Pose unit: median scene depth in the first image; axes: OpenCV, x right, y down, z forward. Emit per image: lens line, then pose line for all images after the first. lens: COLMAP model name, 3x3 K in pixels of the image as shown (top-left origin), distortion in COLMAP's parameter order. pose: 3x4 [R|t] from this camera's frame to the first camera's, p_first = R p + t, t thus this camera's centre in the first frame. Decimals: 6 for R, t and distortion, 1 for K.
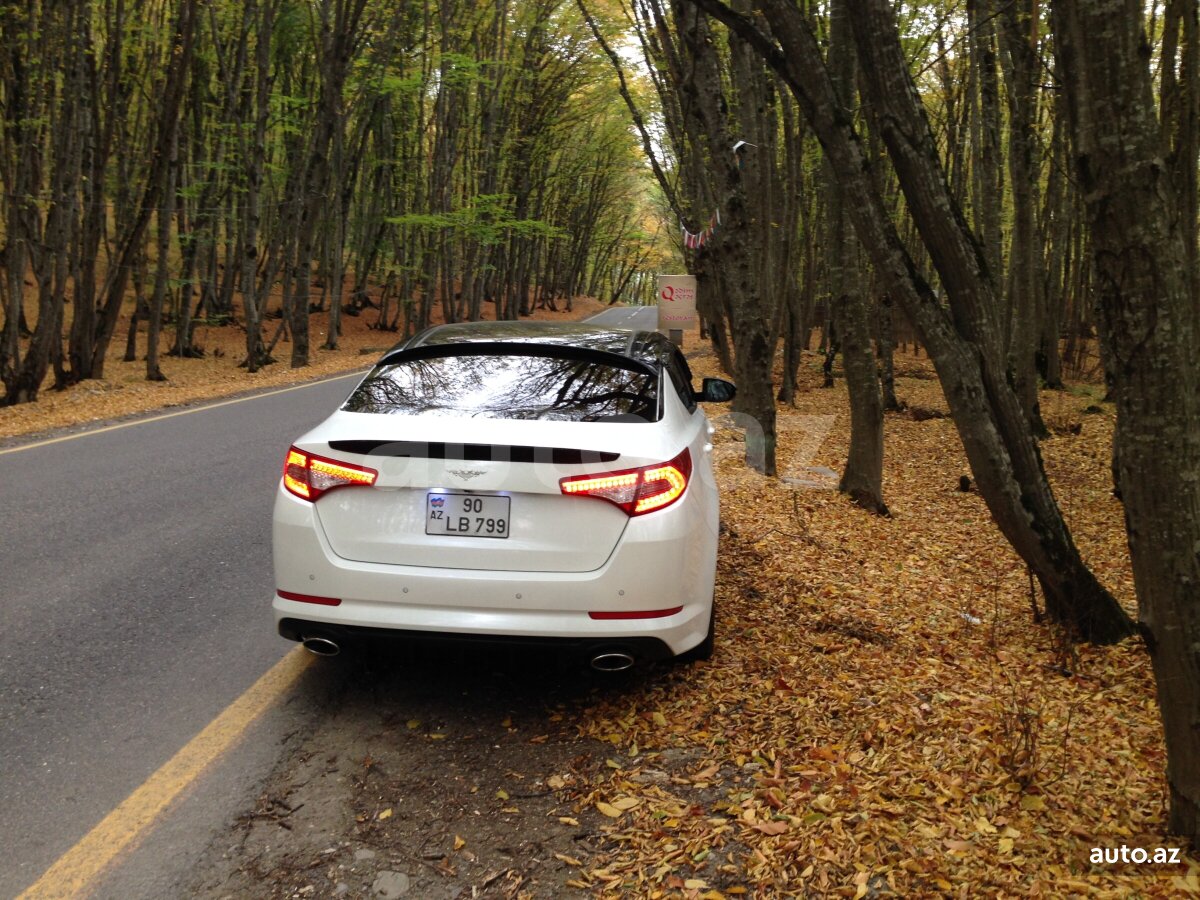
lens RADIAL K [[1167.9, 0, 601.8], [0, 1167.9, 448.3], [0, 0, 1]] dist [-0.001151, 0.000000]
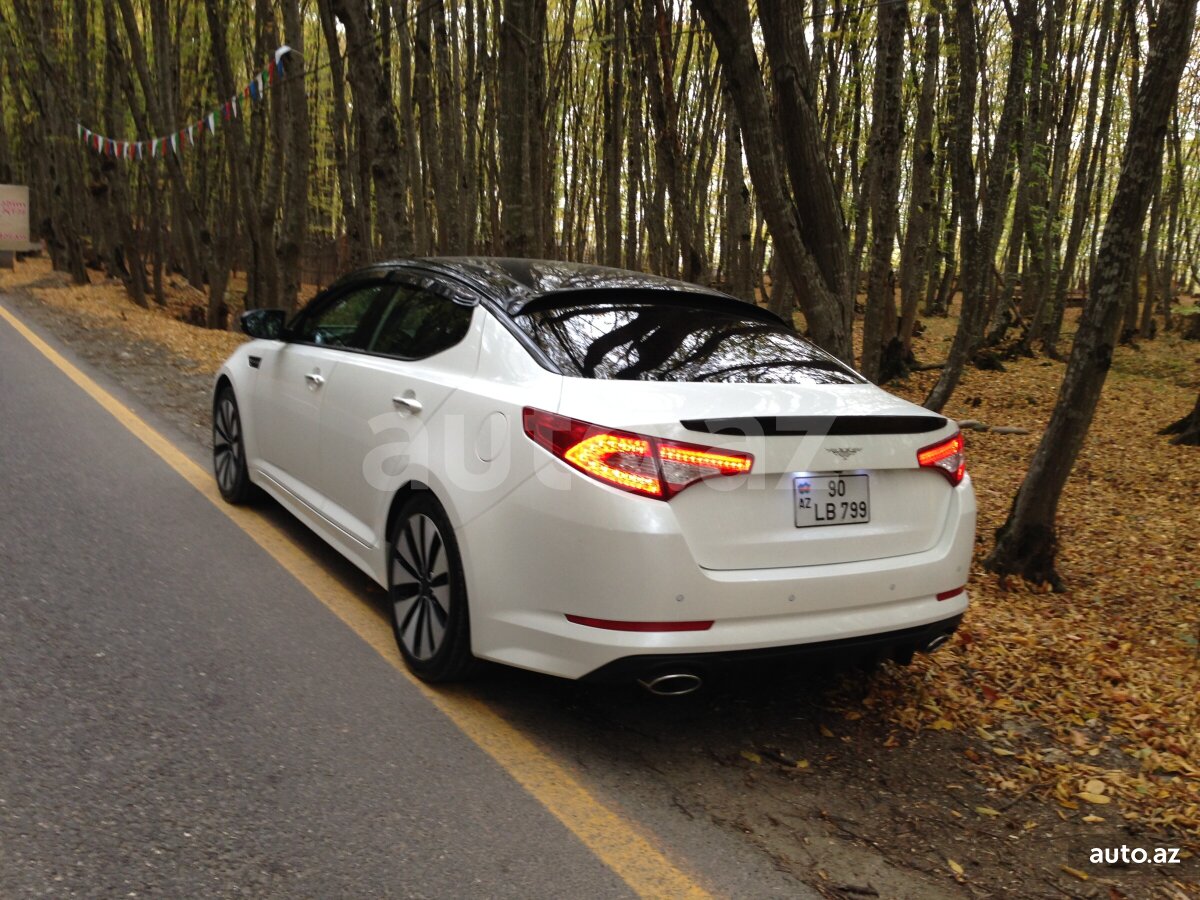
lens RADIAL K [[1167.9, 0, 605.3], [0, 1167.9, 449.9], [0, 0, 1]] dist [-0.001151, 0.000000]
pose [[0.811458, -0.063298, 0.580973, -0.737565], [0.027113, 0.997124, 0.070770, -0.043433], [-0.583781, -0.041675, 0.810841, 0.412199]]
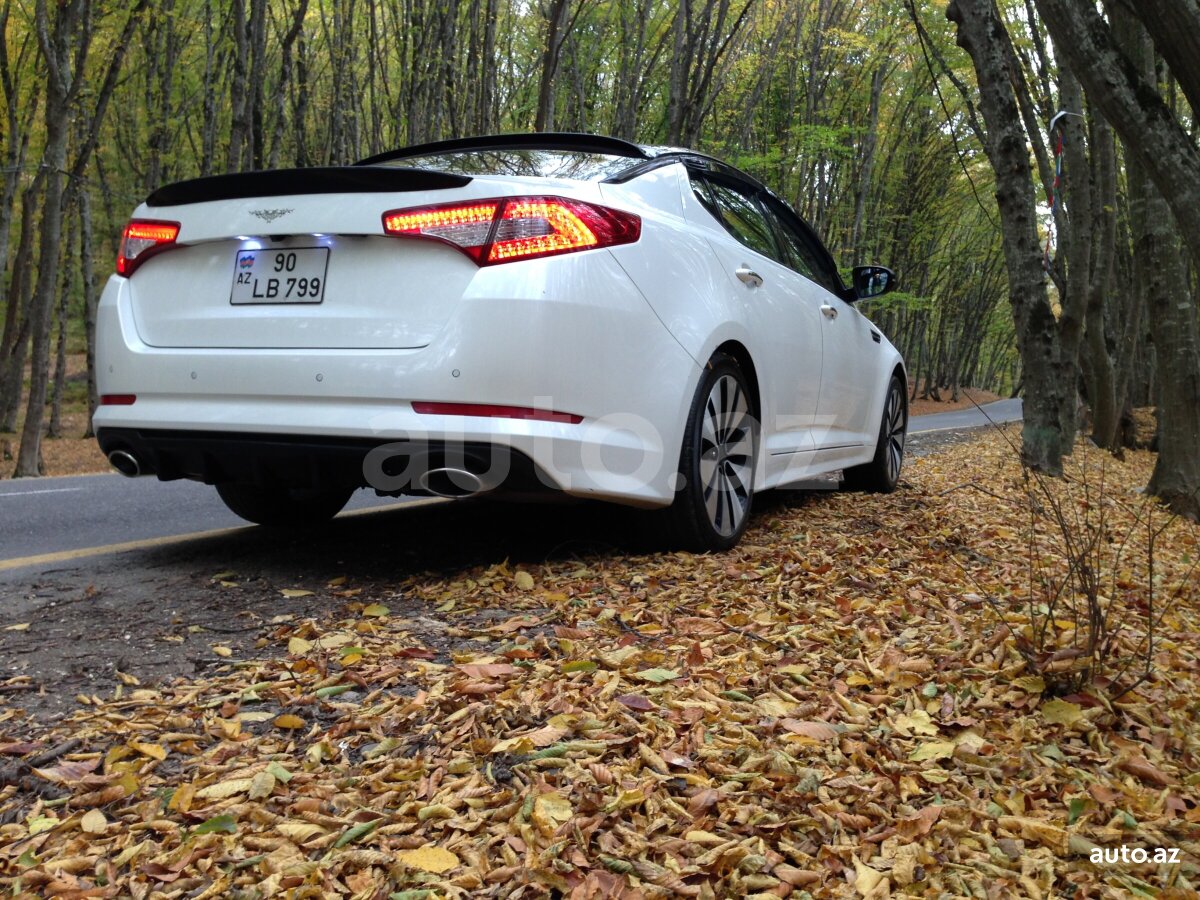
lens RADIAL K [[1167.9, 0, 599.5], [0, 1167.9, 452.8], [0, 0, 1]] dist [-0.001151, 0.000000]
pose [[0.935651, 0.007801, -0.352840, 0.327261], [-0.044566, 0.994364, -0.096194, 0.226998], [0.350101, 0.105729, 0.930726, 0.408127]]
